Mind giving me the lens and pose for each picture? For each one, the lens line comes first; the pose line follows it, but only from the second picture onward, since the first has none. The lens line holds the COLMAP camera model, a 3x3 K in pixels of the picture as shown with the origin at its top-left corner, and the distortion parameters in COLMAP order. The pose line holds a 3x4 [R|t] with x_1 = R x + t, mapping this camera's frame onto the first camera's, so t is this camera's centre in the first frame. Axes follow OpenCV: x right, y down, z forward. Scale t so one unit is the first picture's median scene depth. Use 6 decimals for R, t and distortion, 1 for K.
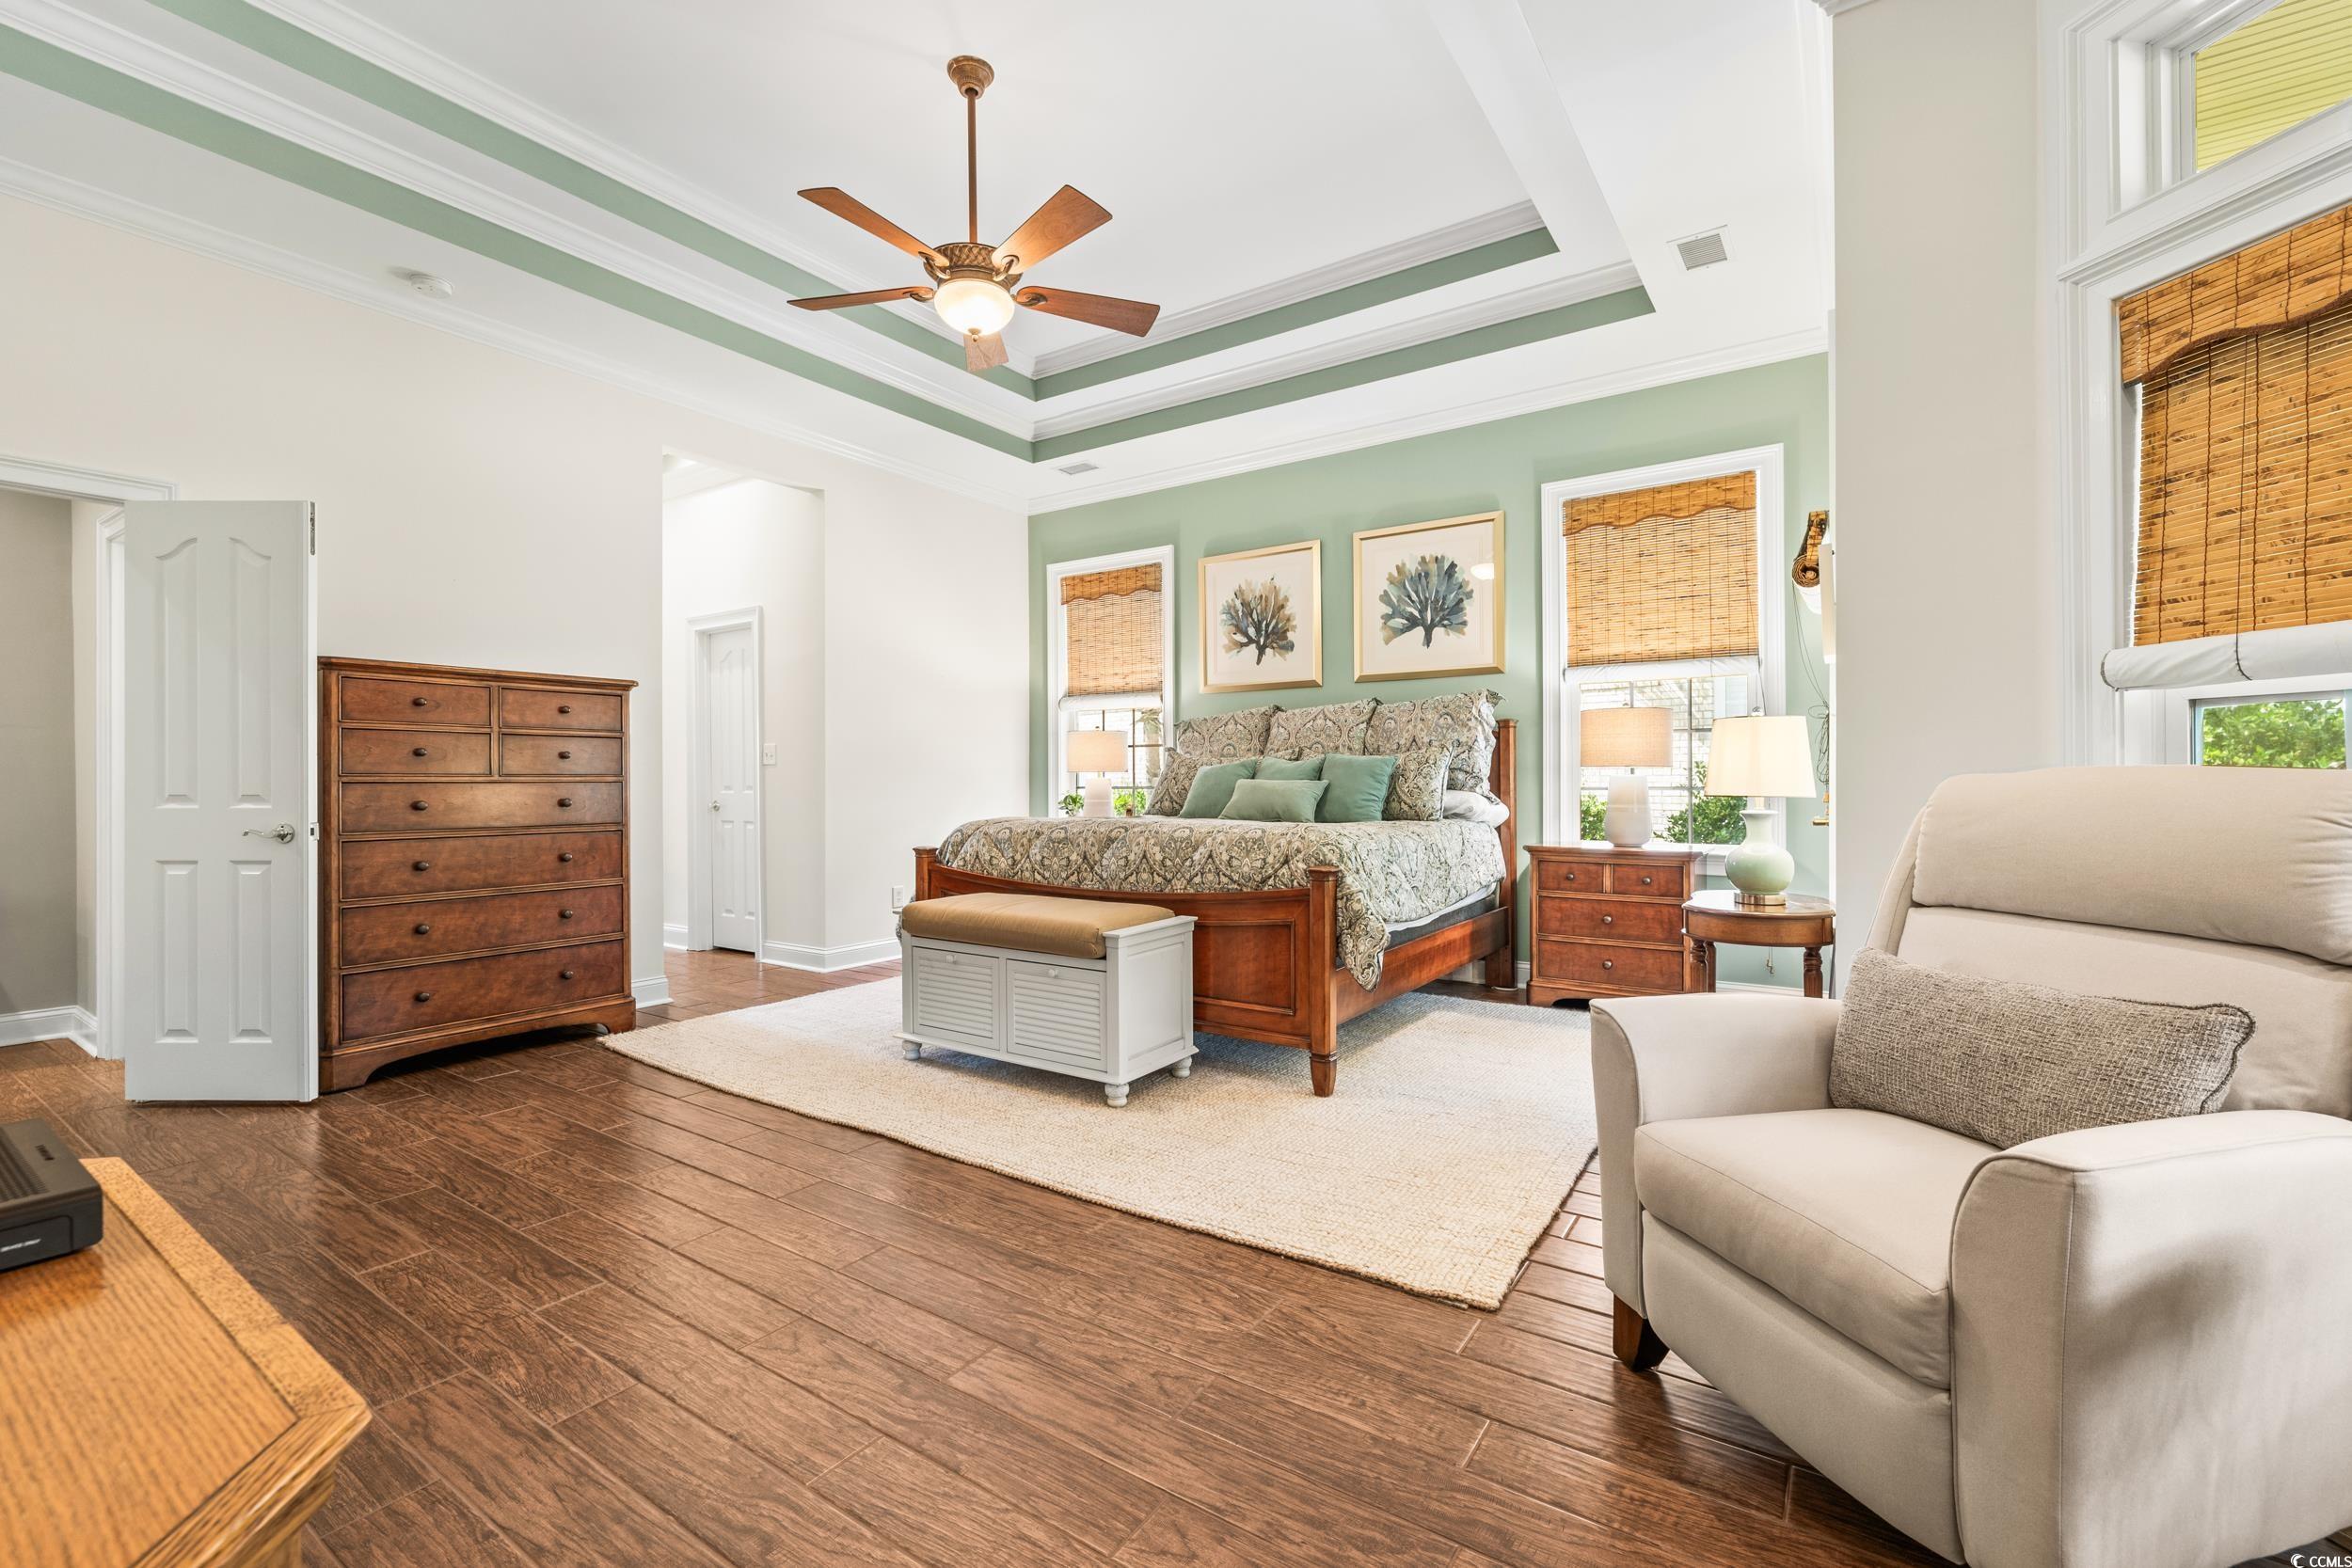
lens RADIAL K [[993.4, 0, 1177.3], [0, 993.4, 781.3], [0, 0, 1]] dist [0.000058, 0.001593]
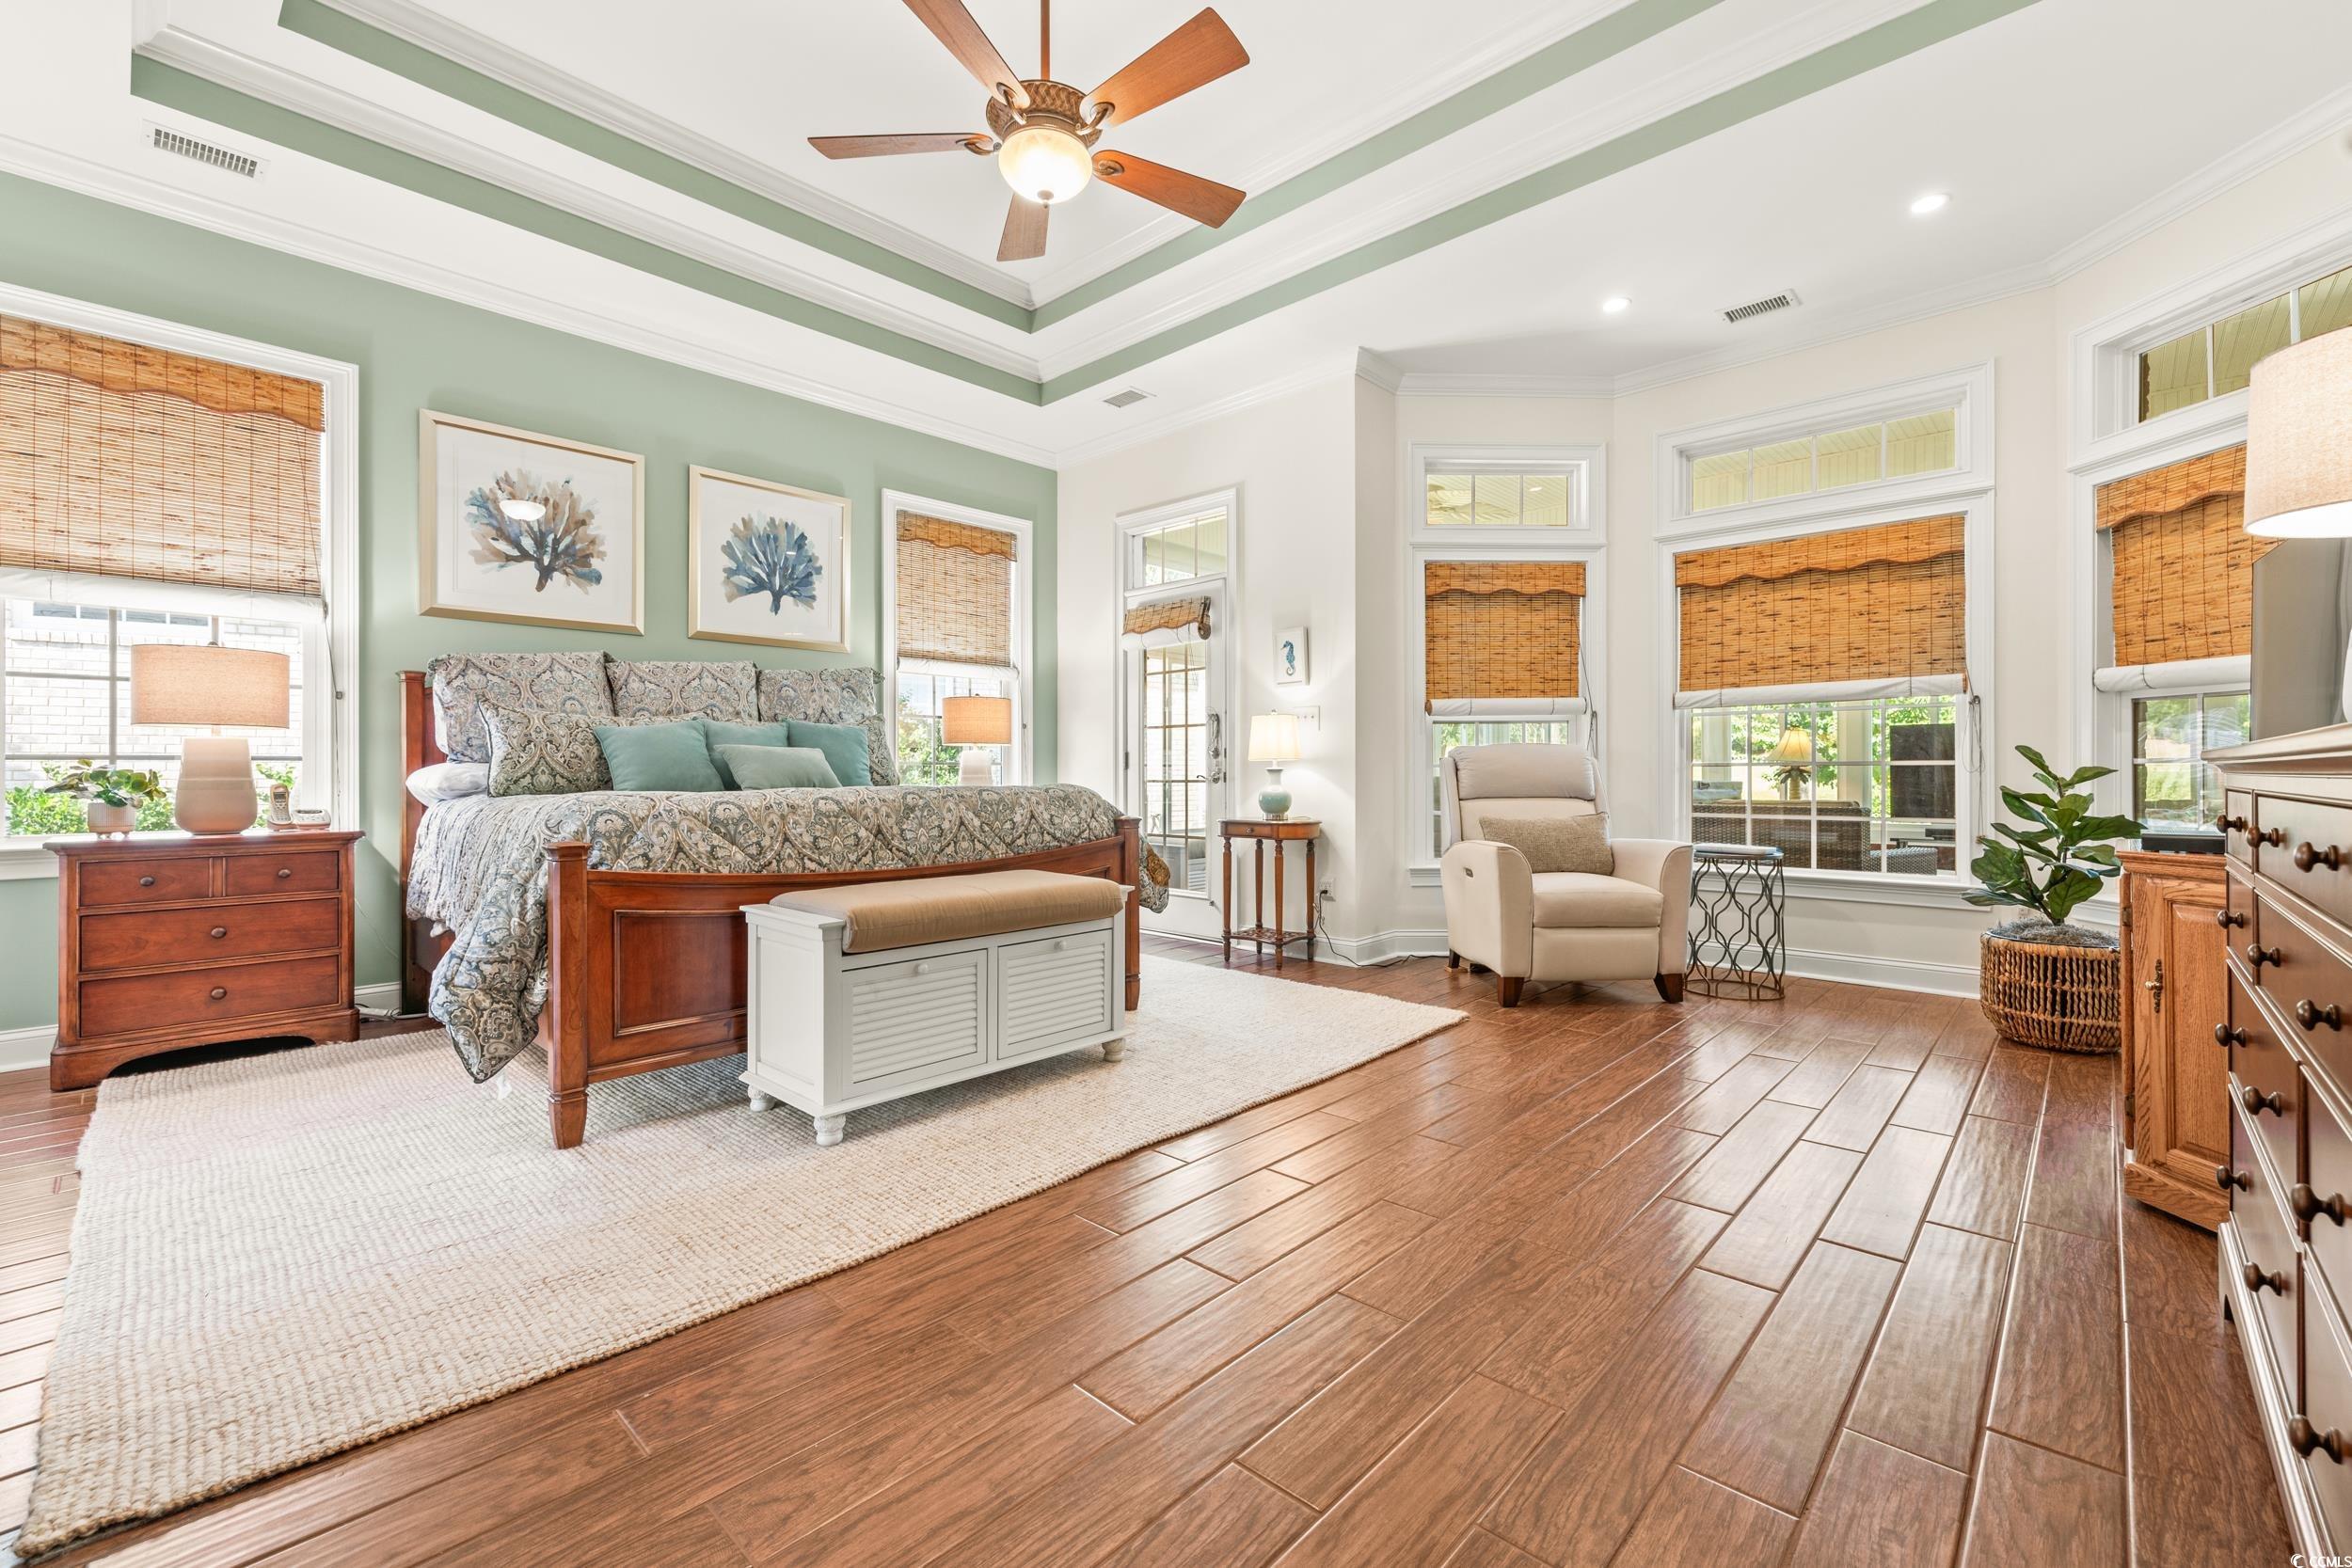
lens RADIAL K [[993.4, 0, 1175.9], [0, 993.4, 774.1], [0, 0, 1]] dist [0.000058, 0.001593]
pose [[0.156567, 0.005398, 0.987653, -0.642534], [0.005431, 0.999965, -0.006326, 0.027430], [-0.987652, 0.006354, 0.156532, 0.481875]]
